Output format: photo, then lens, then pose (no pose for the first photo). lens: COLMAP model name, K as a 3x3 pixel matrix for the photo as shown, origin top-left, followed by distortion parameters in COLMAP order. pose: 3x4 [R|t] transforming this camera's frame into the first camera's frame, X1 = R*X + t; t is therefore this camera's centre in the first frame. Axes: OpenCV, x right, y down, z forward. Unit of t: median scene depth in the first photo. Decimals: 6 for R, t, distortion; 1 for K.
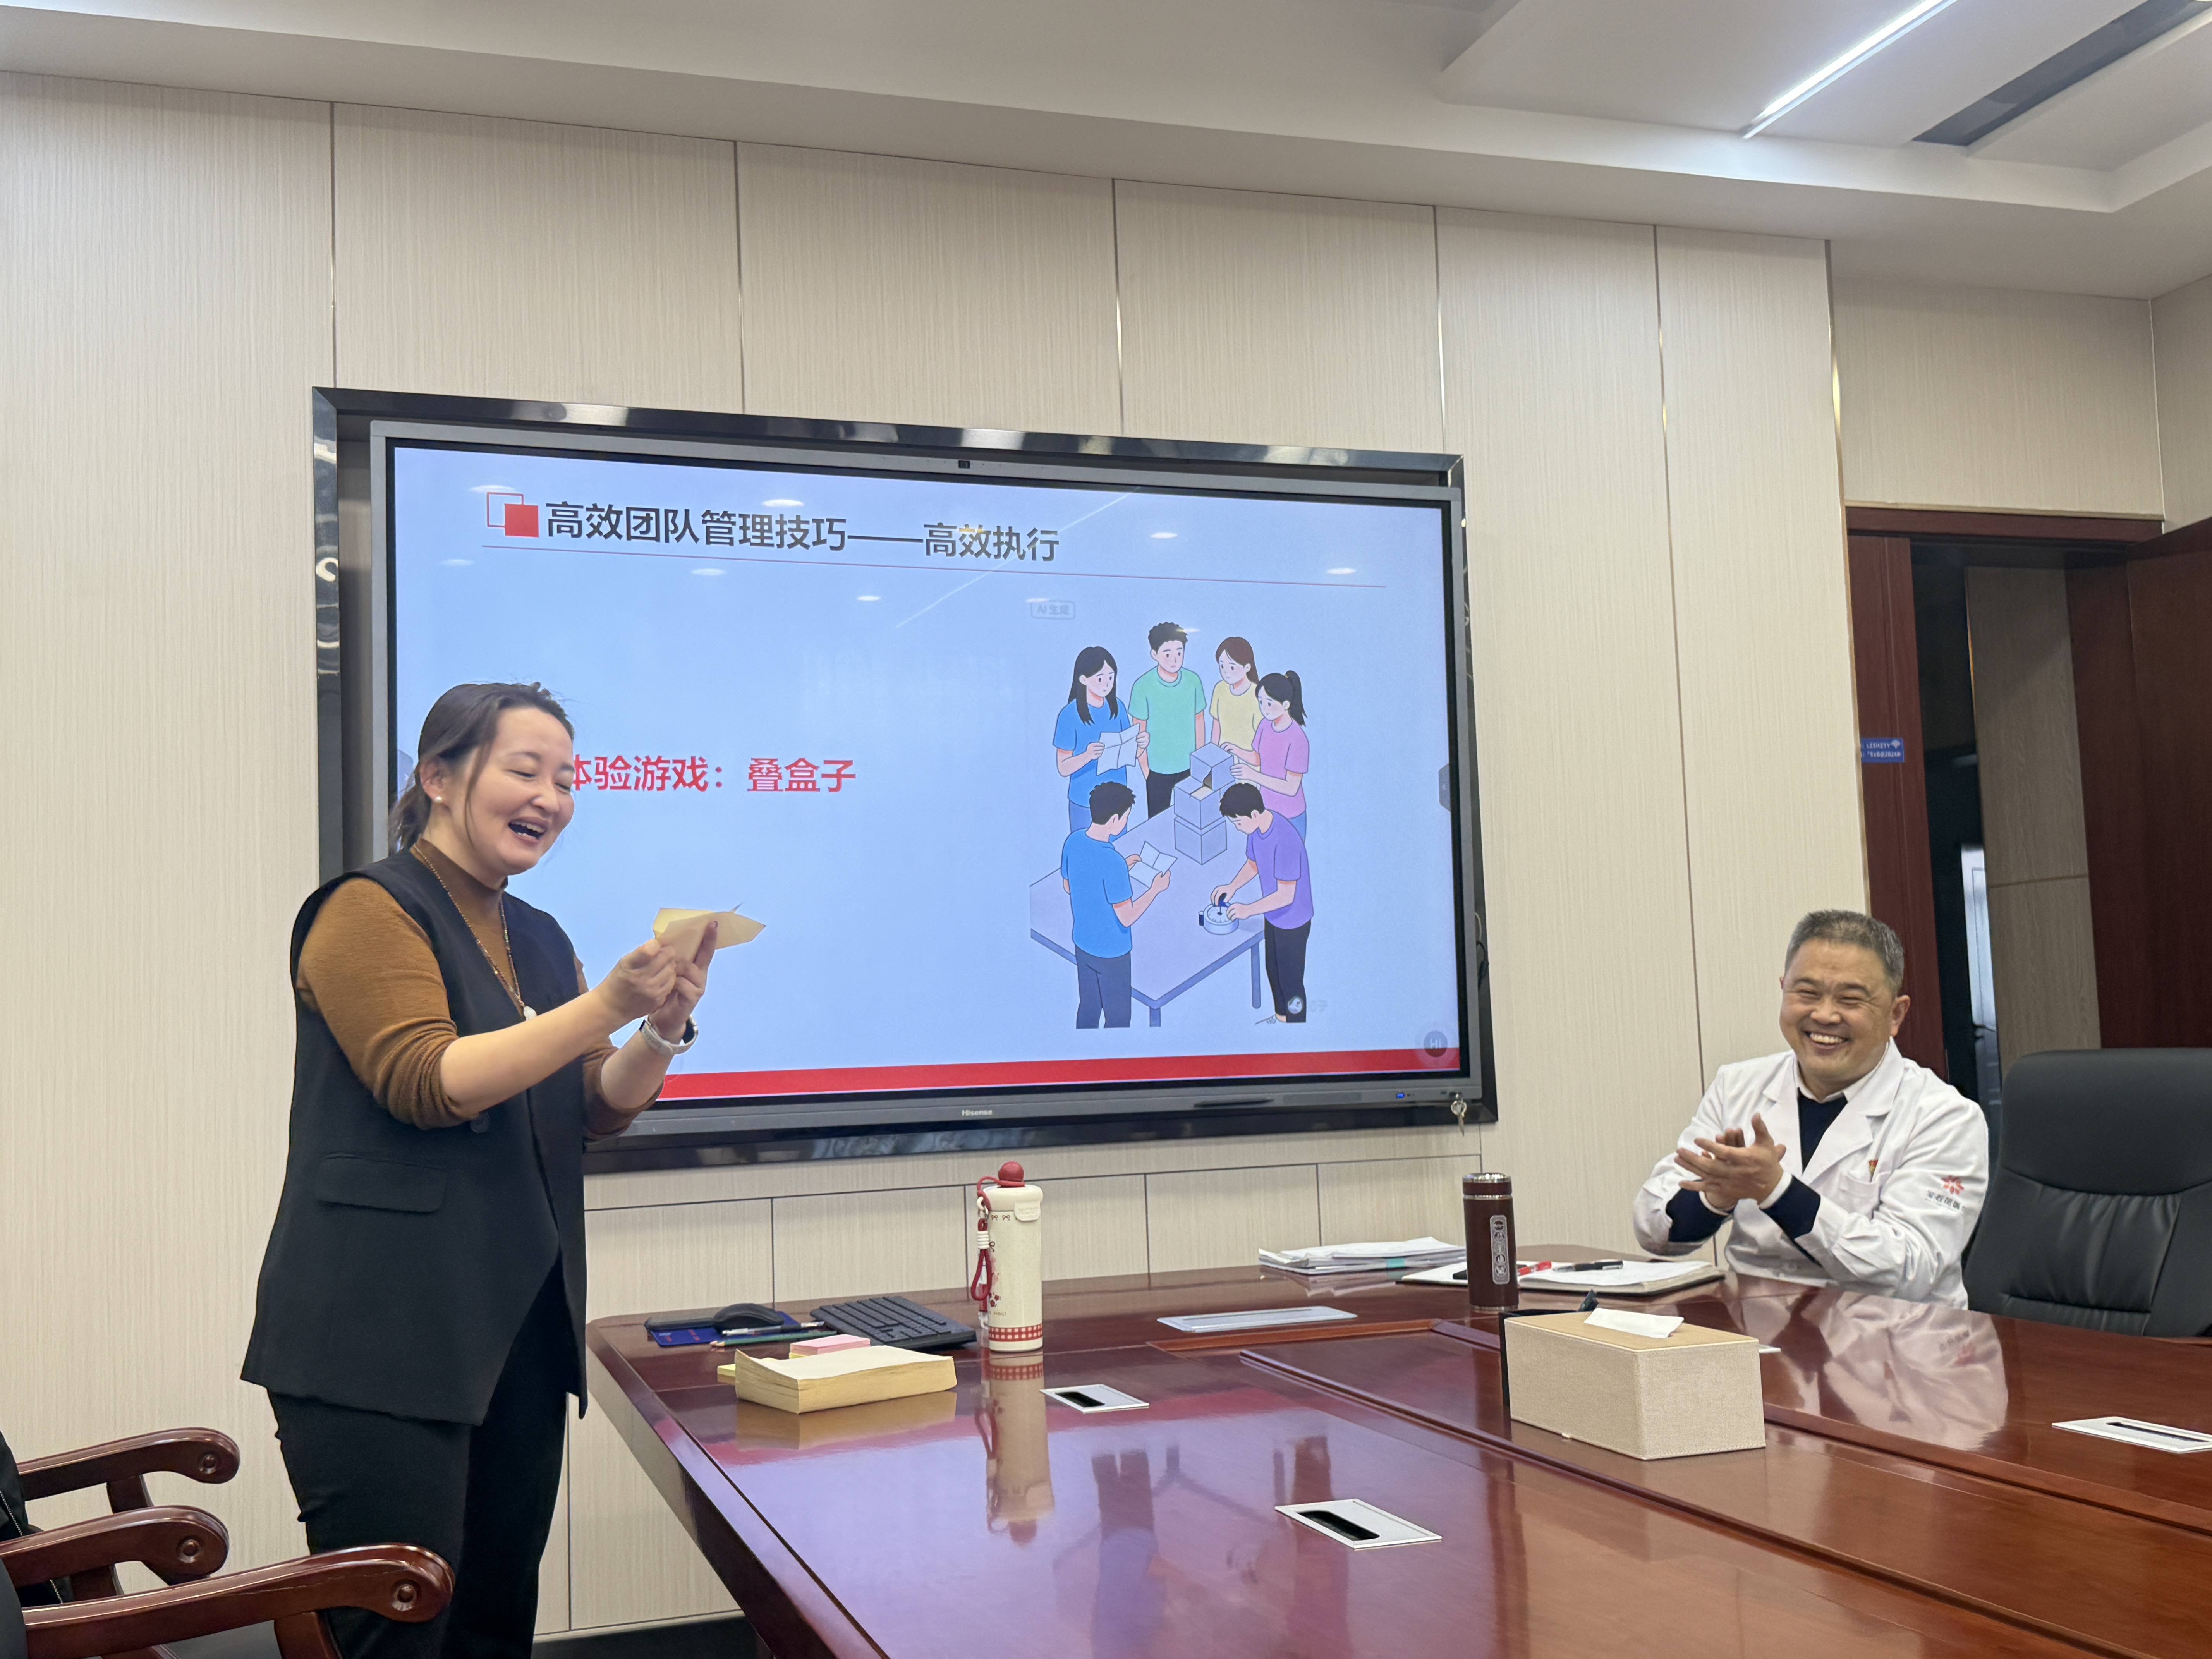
lens RADIAL K [[2221.6, 0, 1012.7], [0, 2221.6, 837.5], [0, 0, 1]] dist [0.047252, -0.008929]
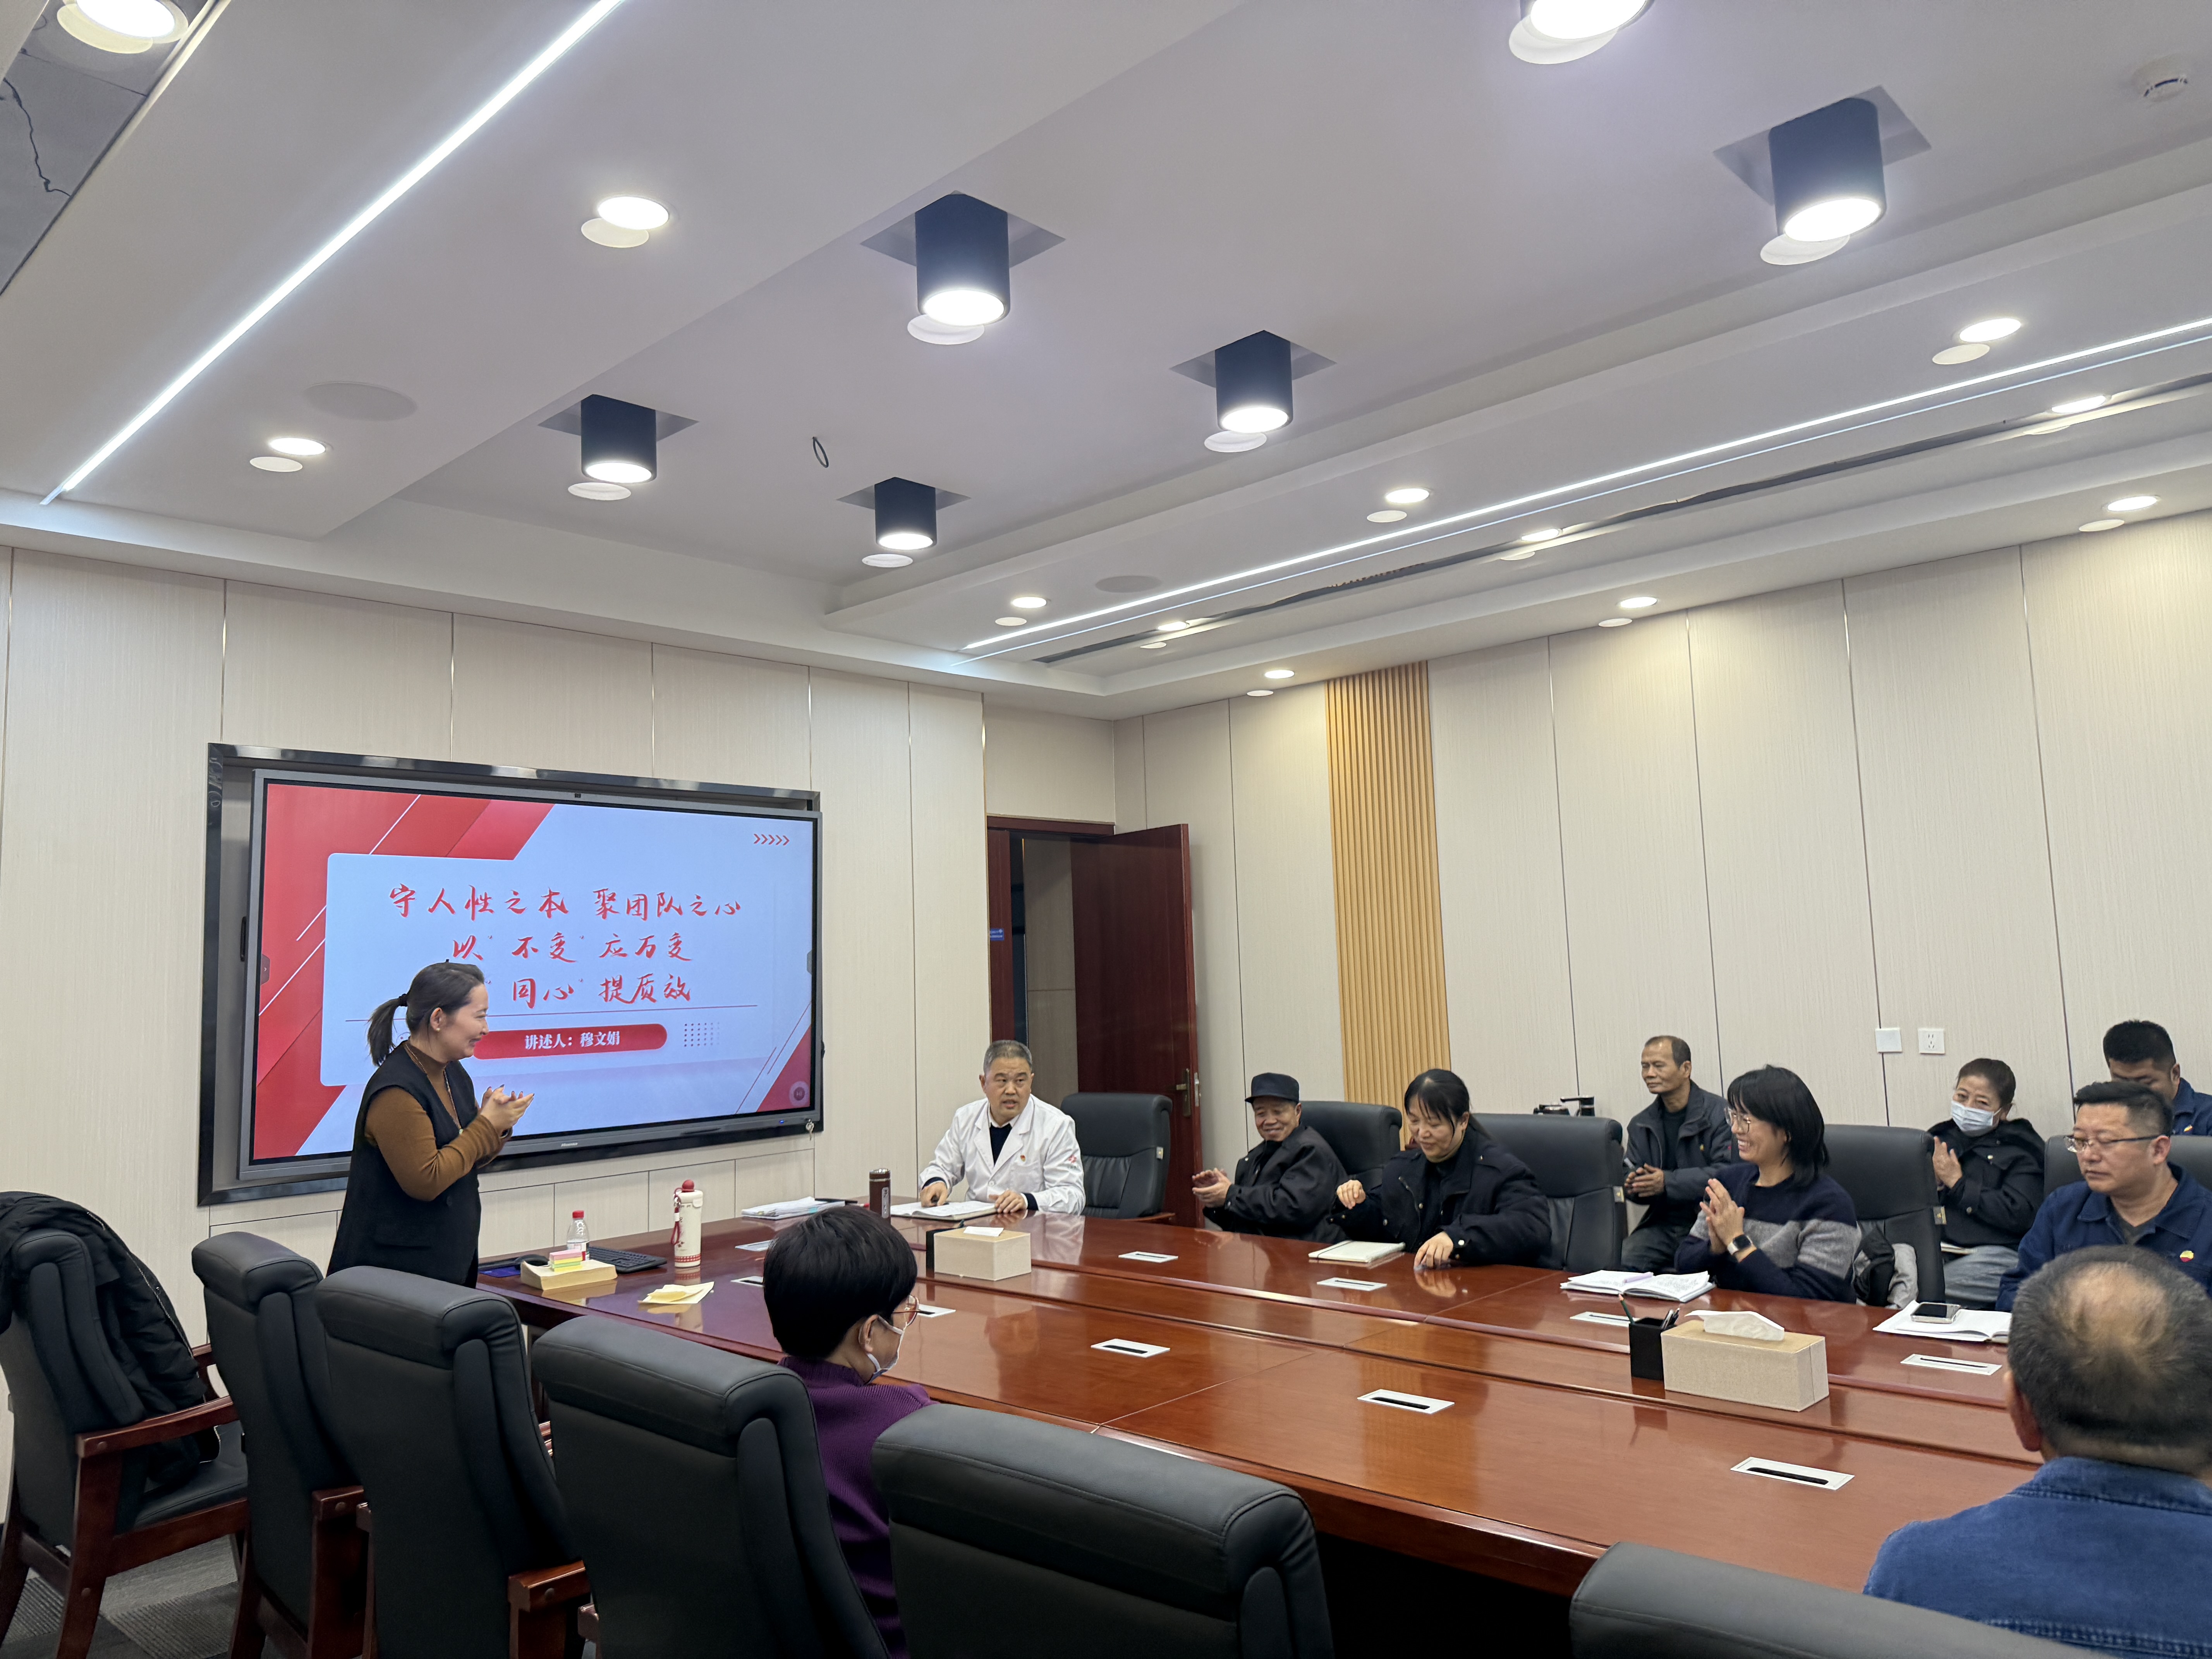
lens RADIAL K [[1561.8, 0, 1106.0], [0, 1561.8, 829.5], [0, 0, 1]] dist [-0.000501, -0.007339]
pose [[0.876462, 0.044562, 0.479404, -0.264381], [-0.029316, 0.998800, -0.039244, -0.101444], [-0.480577, 0.020342, 0.876717, -0.372643]]
